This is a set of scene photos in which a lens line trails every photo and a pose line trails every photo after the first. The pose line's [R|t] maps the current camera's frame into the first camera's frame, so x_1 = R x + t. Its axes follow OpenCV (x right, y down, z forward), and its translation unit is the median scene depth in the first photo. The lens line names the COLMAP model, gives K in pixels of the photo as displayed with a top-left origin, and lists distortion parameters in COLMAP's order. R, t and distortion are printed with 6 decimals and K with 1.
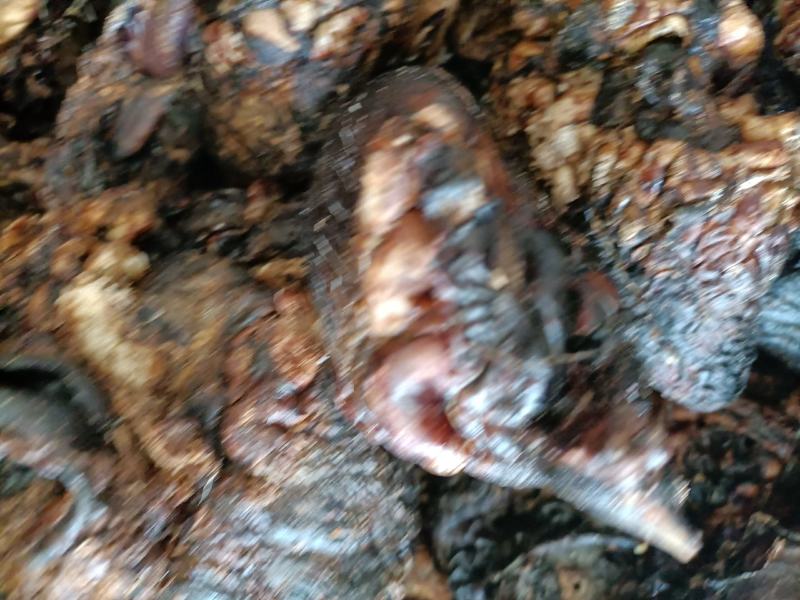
lens RADIAL K [[636.0, 0, 400.0], [0, 636.0, 300.0], [0, 0, 1]] dist [0.084335, -0.139281]
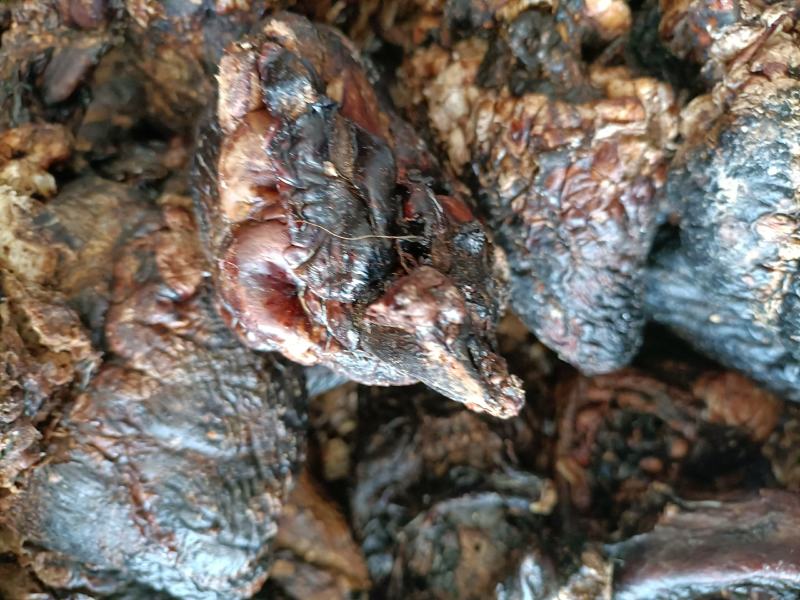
lens RADIAL K [[658.2, 0, 400.1], [0, 658.2, 321.5], [0, 0, 1]] dist [0.003057, -0.011557]
pose [[0.999195, 0.036904, -0.015725, 0.208728], [-0.037822, 0.997310, -0.062788, 0.211456], [0.013366, 0.063333, 0.997903, -0.101019]]
